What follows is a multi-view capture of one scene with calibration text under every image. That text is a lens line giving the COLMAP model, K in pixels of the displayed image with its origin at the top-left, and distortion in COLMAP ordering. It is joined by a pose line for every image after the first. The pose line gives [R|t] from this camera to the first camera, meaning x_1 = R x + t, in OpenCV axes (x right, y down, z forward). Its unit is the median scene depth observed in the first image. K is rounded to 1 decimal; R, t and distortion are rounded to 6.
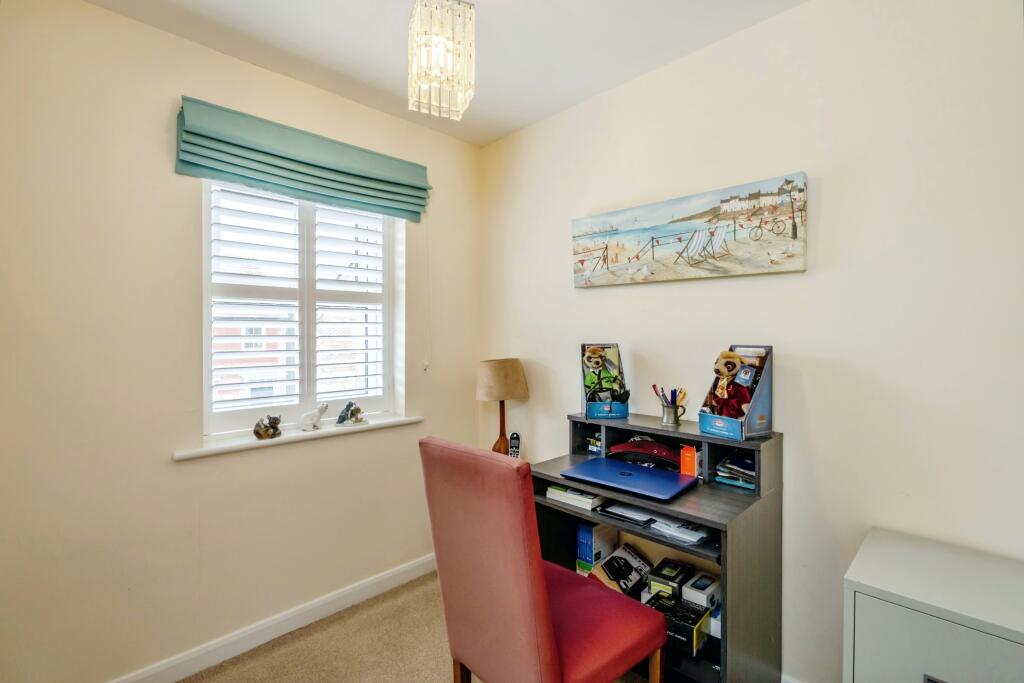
lens RADIAL K [[475.2, 0, 512.9], [0, 475.2, 339.3], [0, 0, 1]] dist [-0.009040, 0.003097]
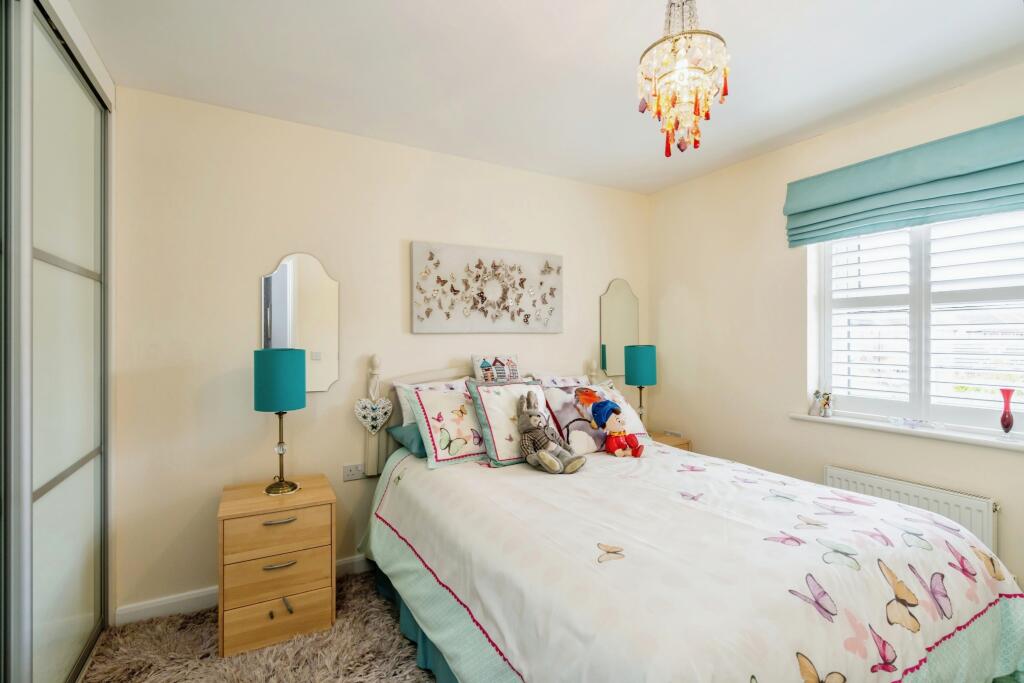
lens RADIAL K [[475.2, 0, 513.6], [0, 475.2, 340.8], [0, 0, 1]] dist [-0.009040, 0.003097]
pose [[-0.283715, -0.003884, -0.958901, 0.813204], [-0.023305, 0.999724, 0.002846, 0.015701], [0.958625, 0.023155, -0.283727, 0.449639]]
